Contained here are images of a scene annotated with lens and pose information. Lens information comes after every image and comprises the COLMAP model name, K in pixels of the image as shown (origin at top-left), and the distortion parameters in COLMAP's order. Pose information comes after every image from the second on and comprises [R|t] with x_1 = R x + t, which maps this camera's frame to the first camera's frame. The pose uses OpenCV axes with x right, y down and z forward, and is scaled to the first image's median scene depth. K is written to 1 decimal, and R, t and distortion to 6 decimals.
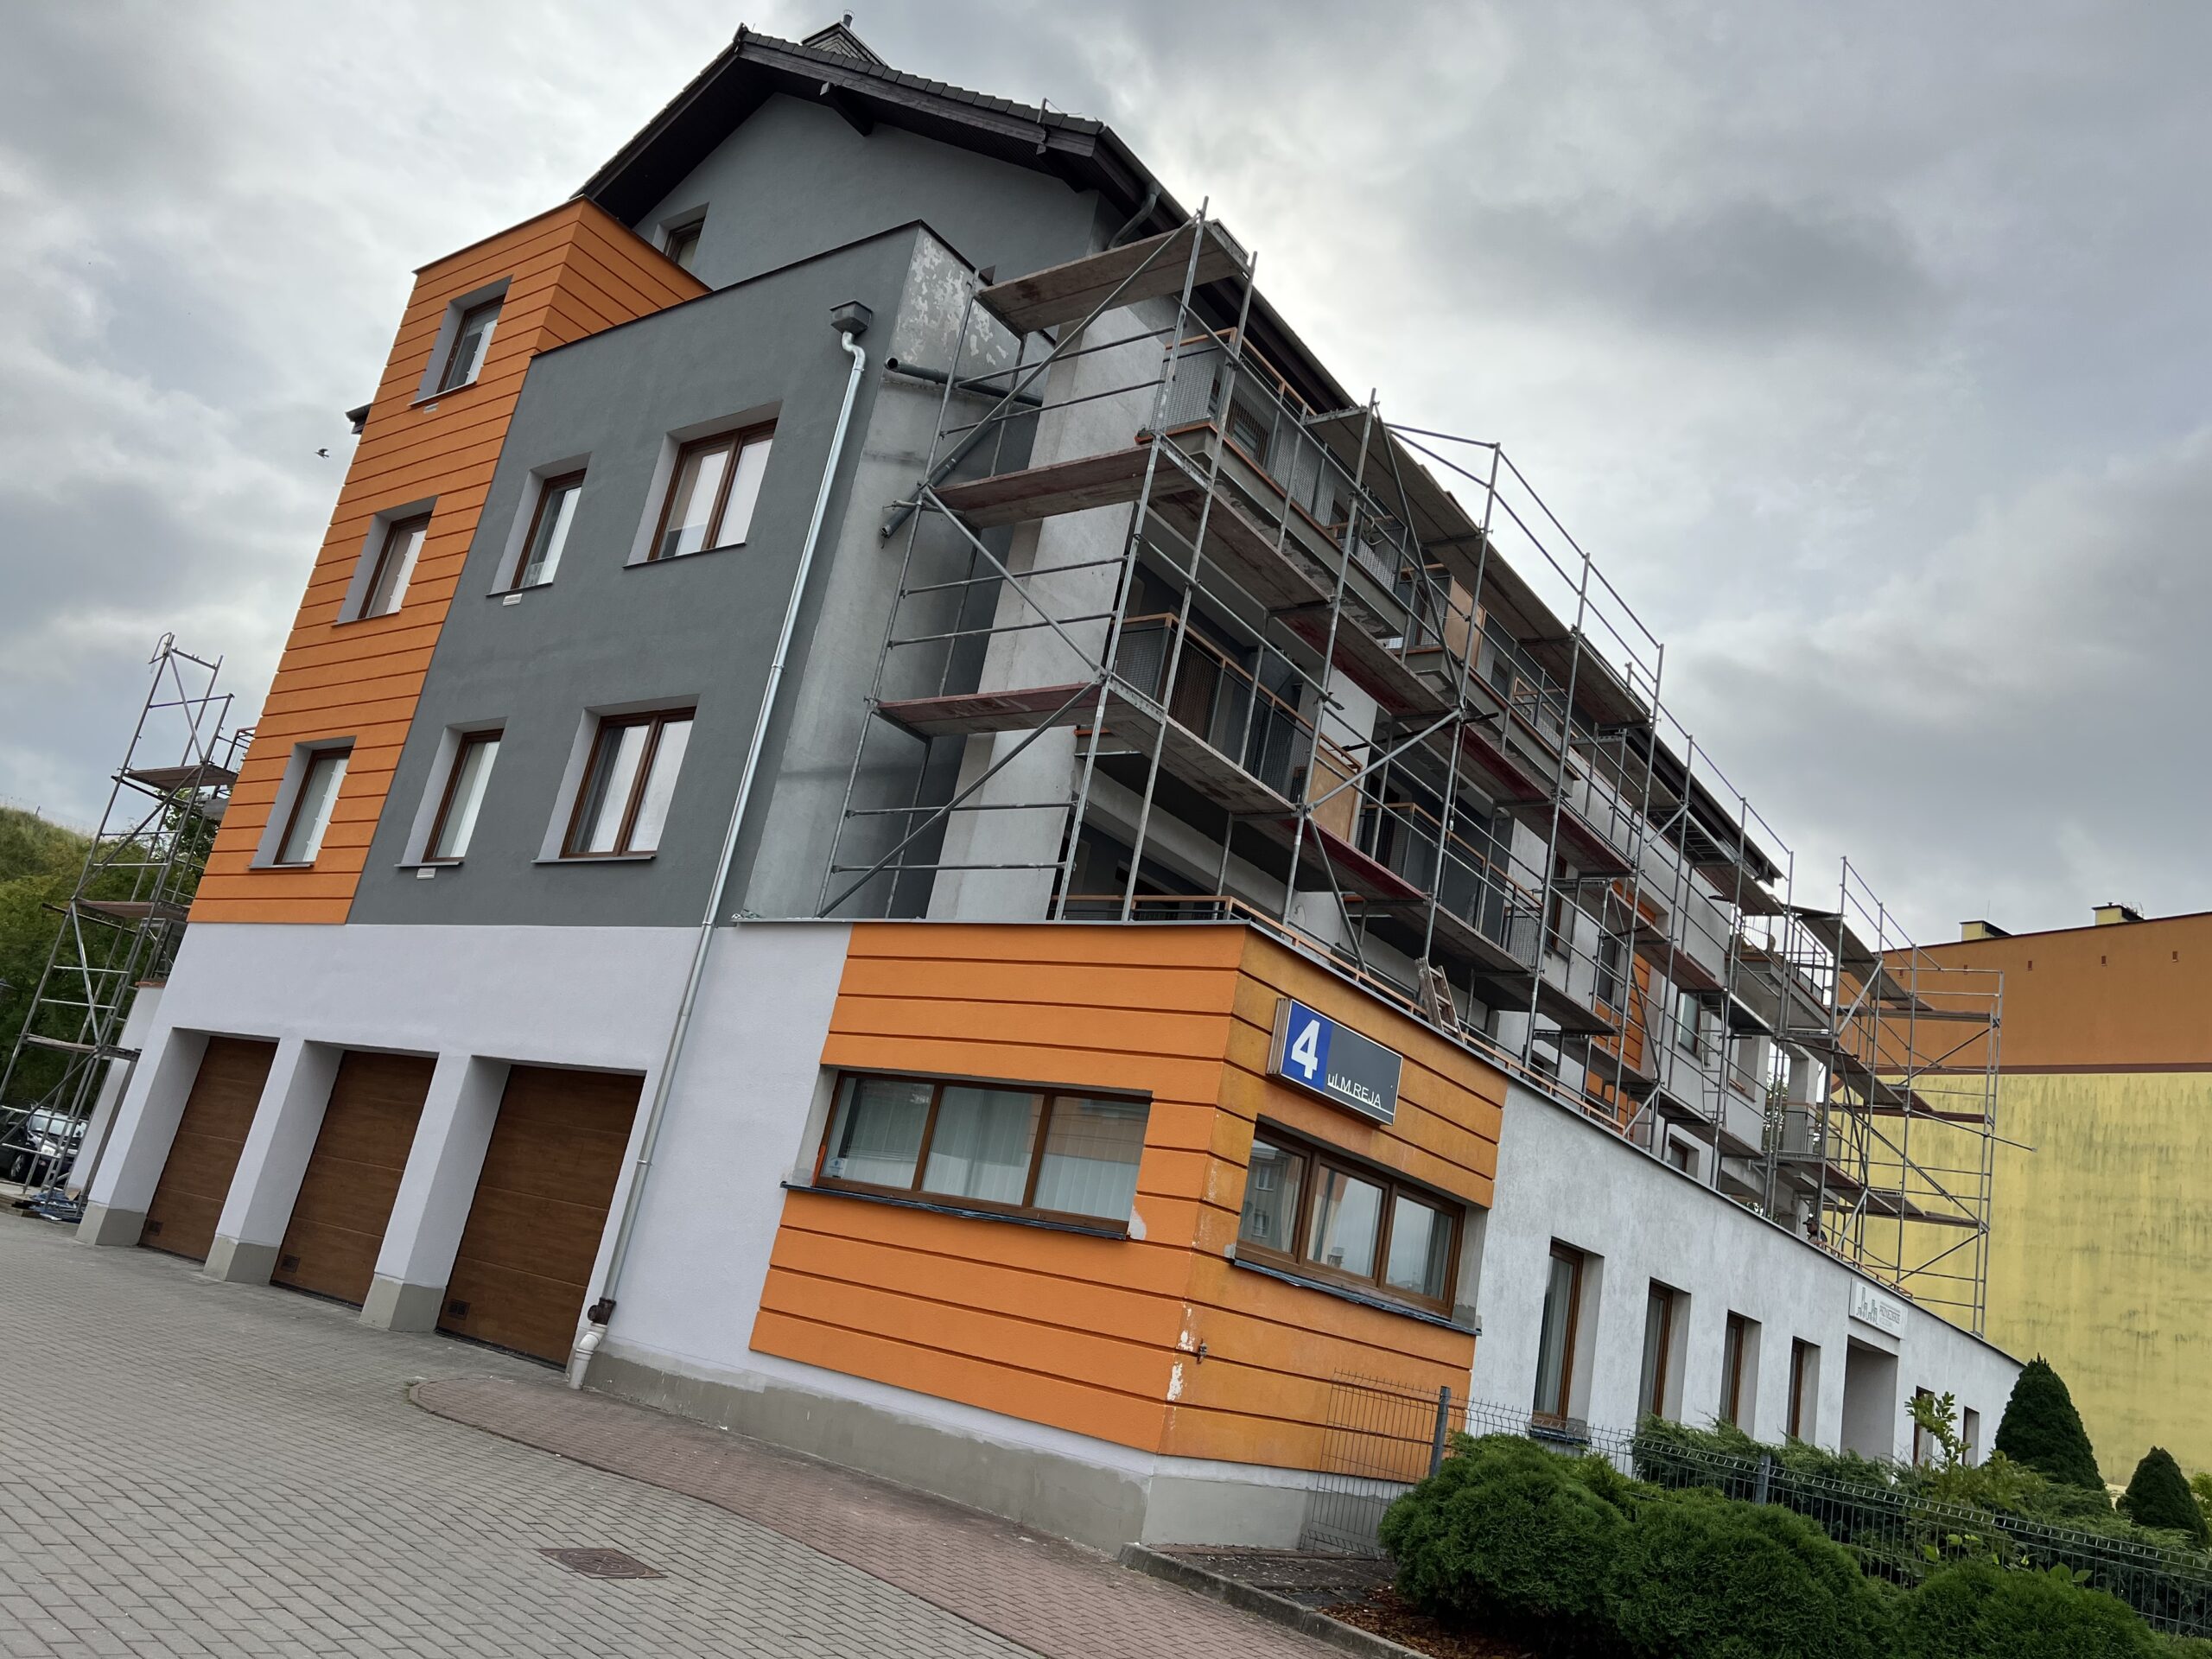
lens RADIAL K [[1659.9, 0, 1106.0], [0, 1659.9, 829.5], [0, 0, 1]] dist [0.068791, -0.095663]
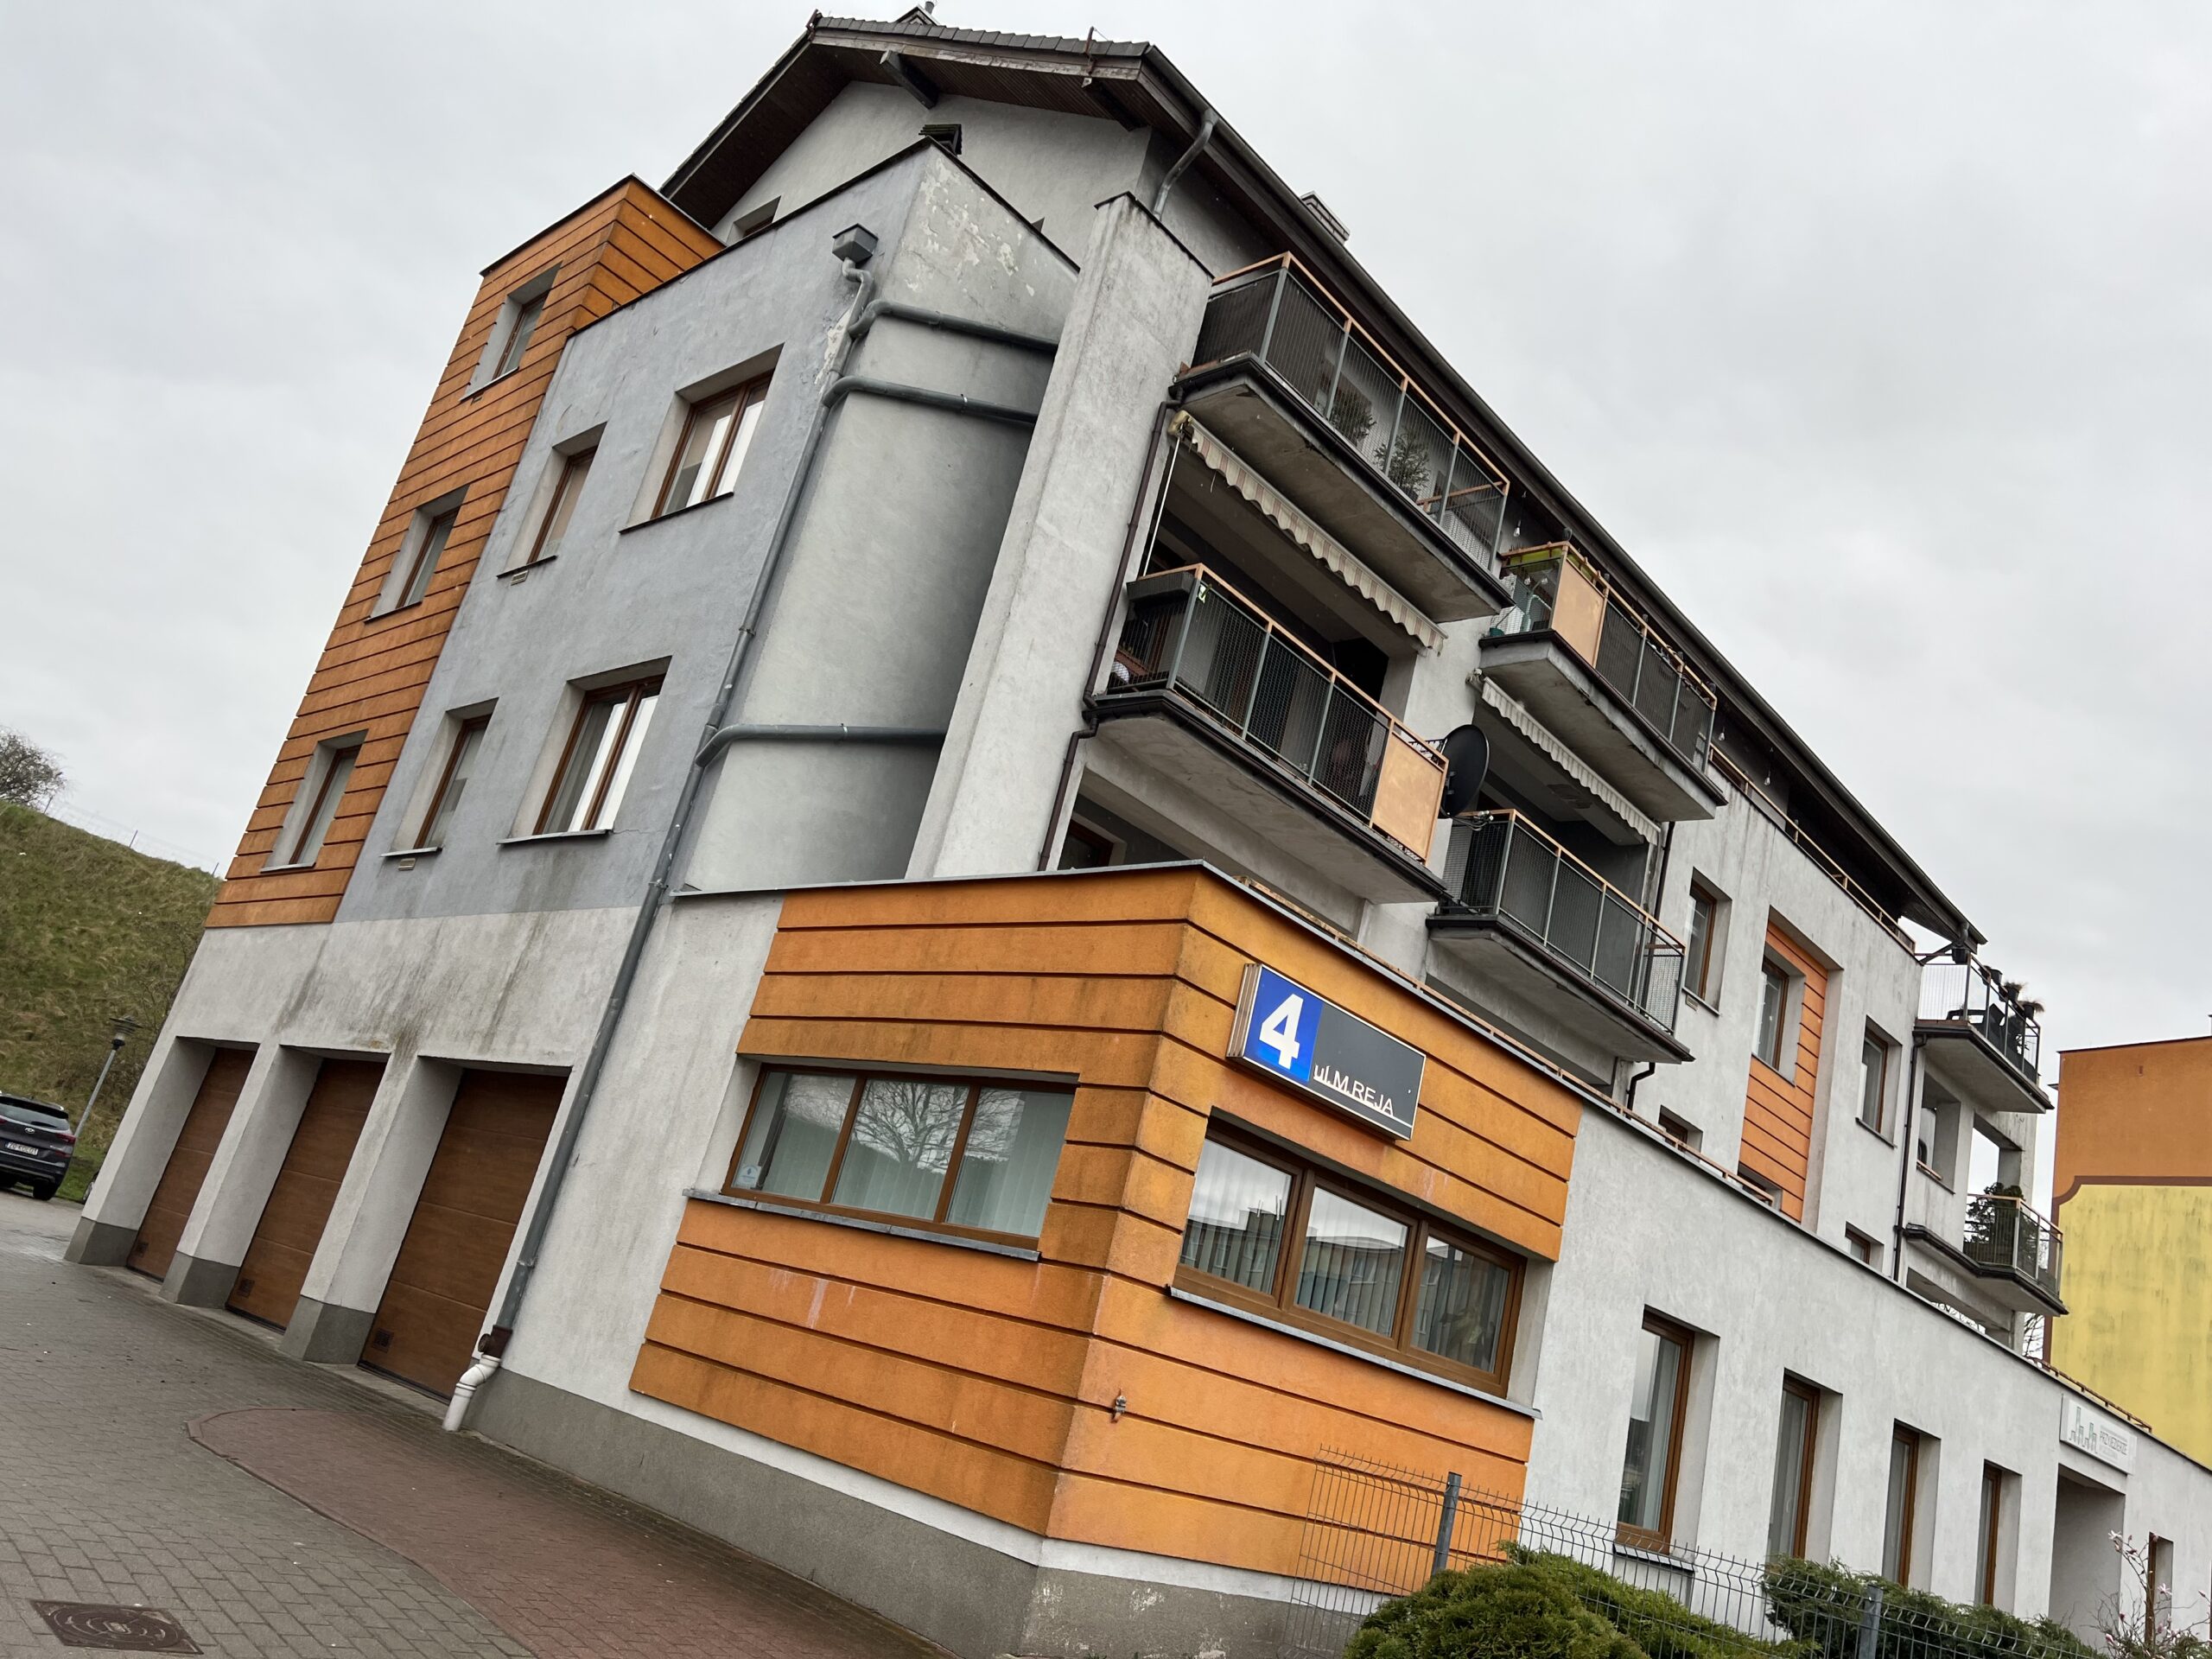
lens RADIAL K [[1659.9, 0, 1106.0], [0, 1659.9, 829.5], [0, 0, 1]] dist [0.068791, -0.095663]
pose [[0.993286, 0.009137, -0.115323, 0.094236], [-0.015982, 0.998155, -0.058577, 0.062335], [0.114575, 0.060027, 0.991599, 0.146123]]
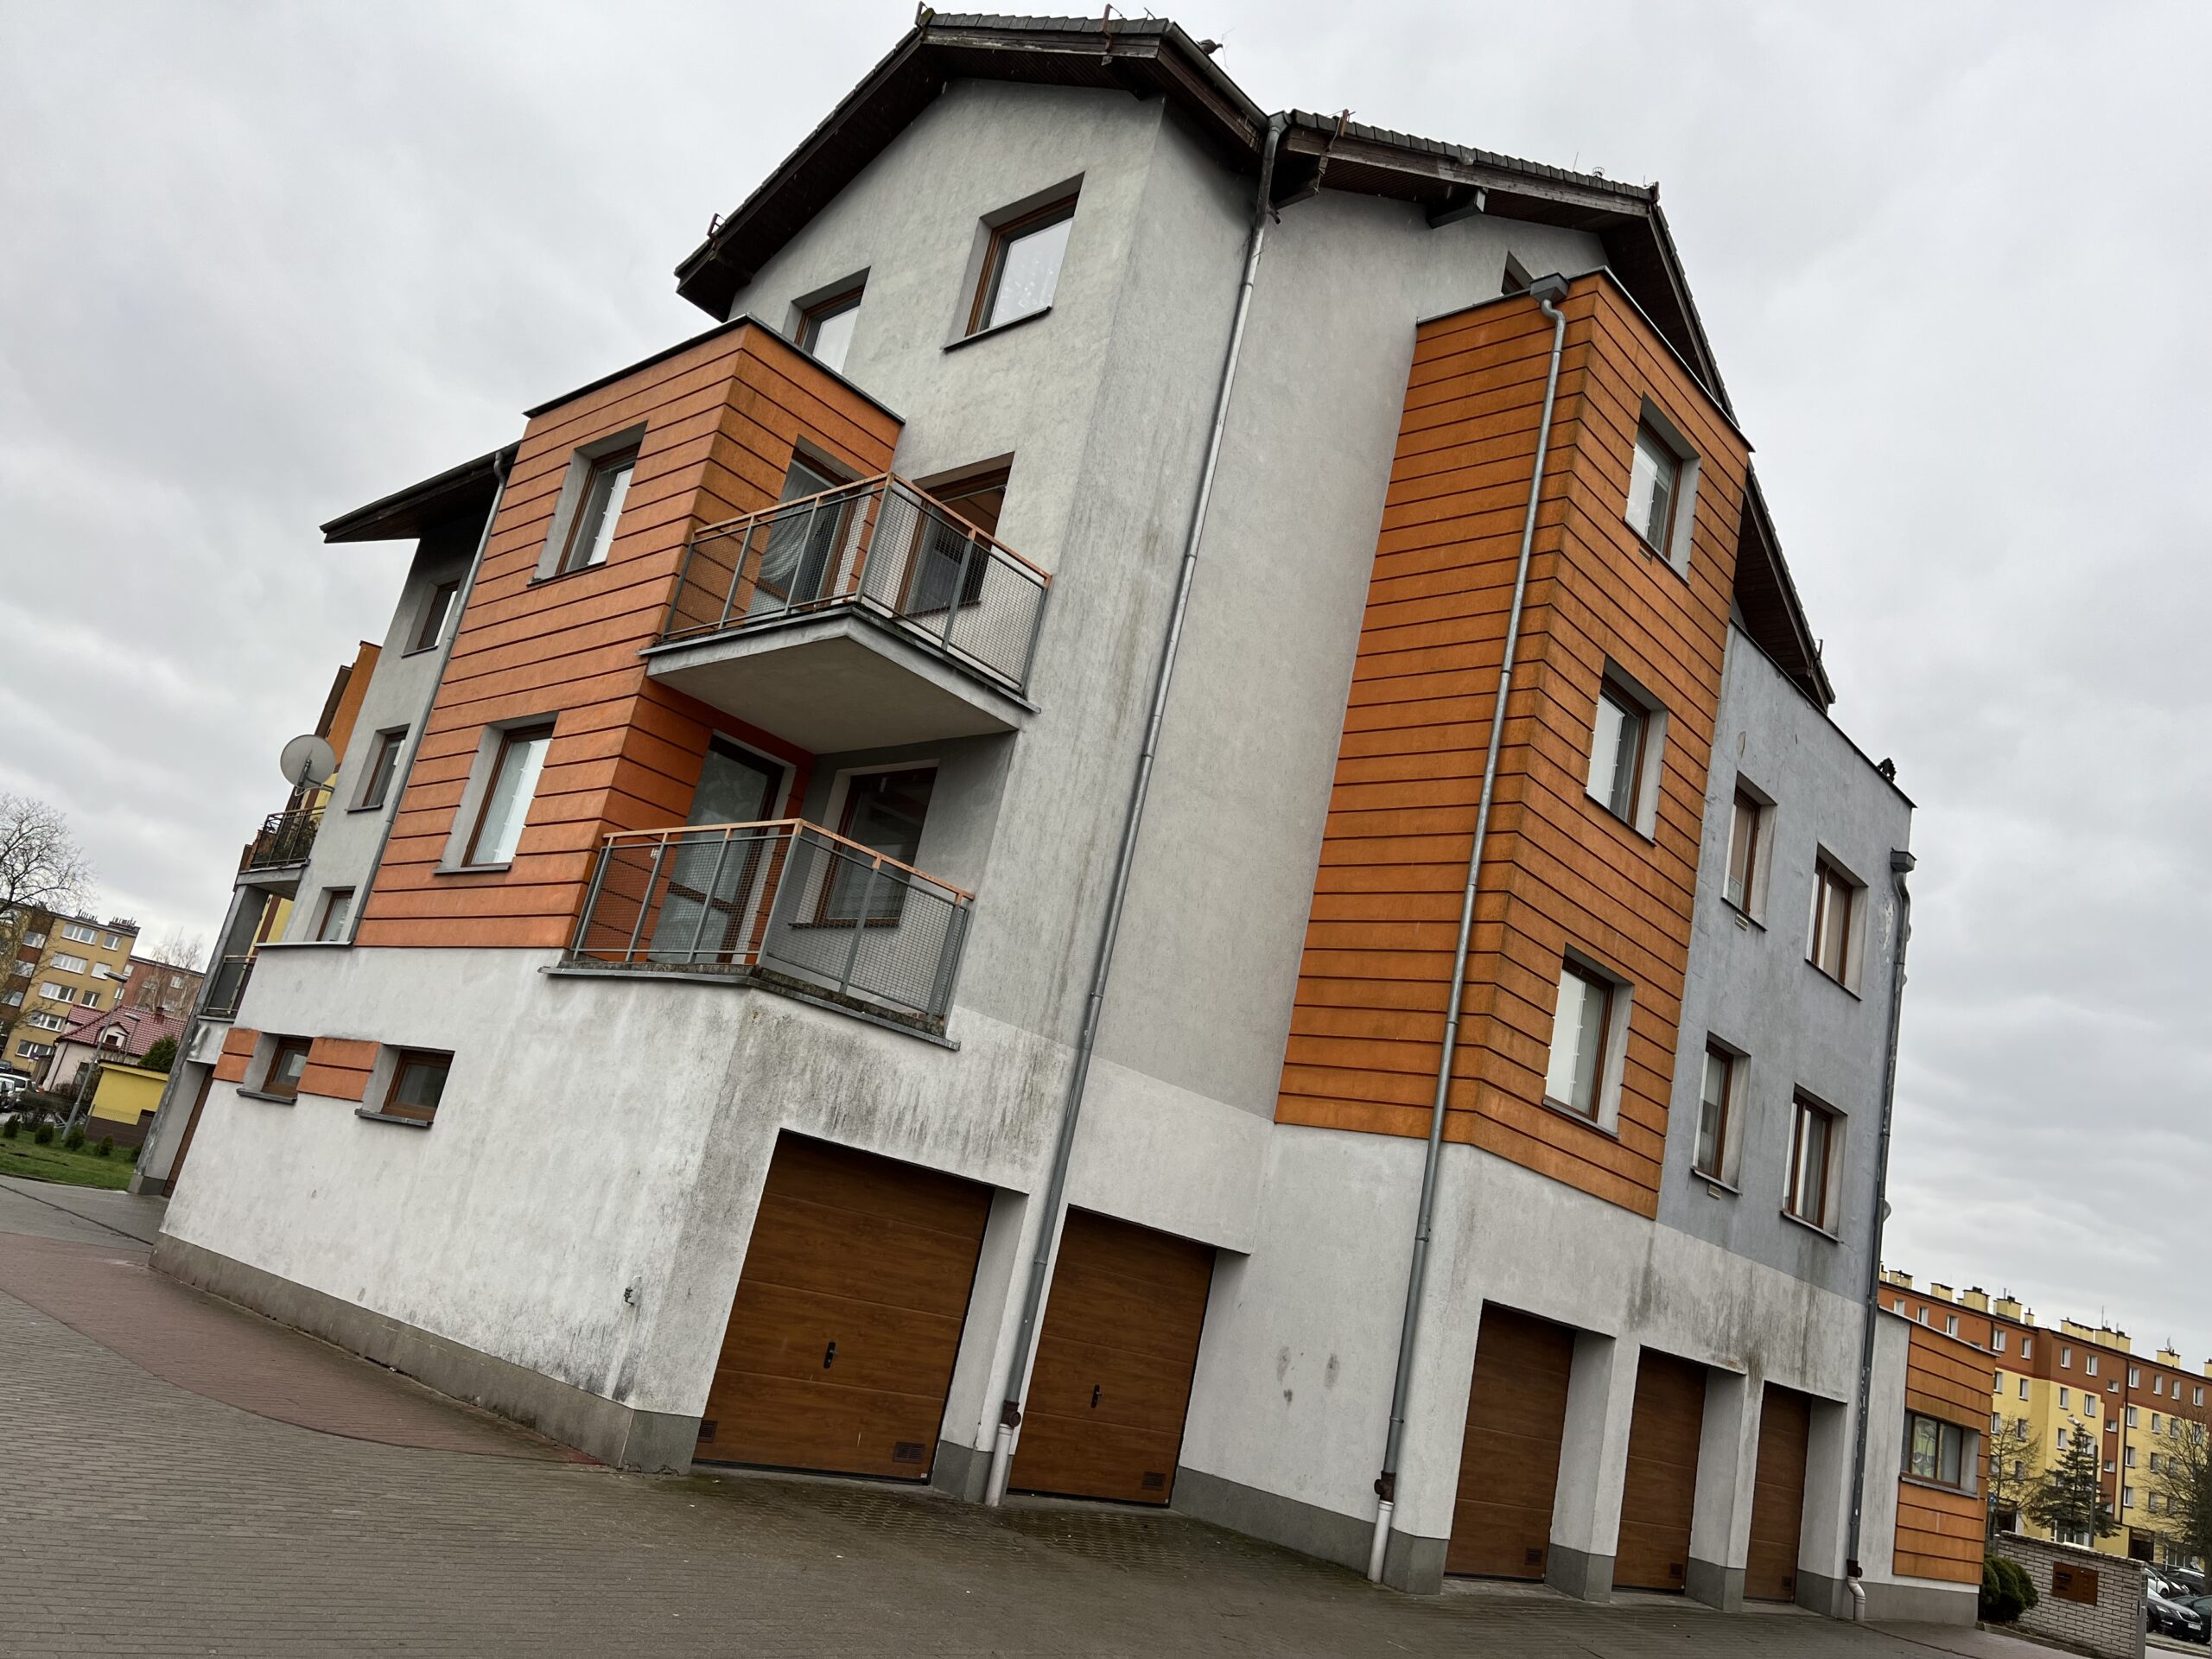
lens RADIAL K [[1659.9, 0, 1106.0], [0, 1659.9, 829.5], [0, 0, 1]] dist [0.068791, -0.095663]
pose [[0.124492, 0.109880, 0.986118, -1.753986], [-0.451149, 0.891442, -0.042375, 0.046208], [-0.883723, -0.439610, 0.160550, 1.453721]]
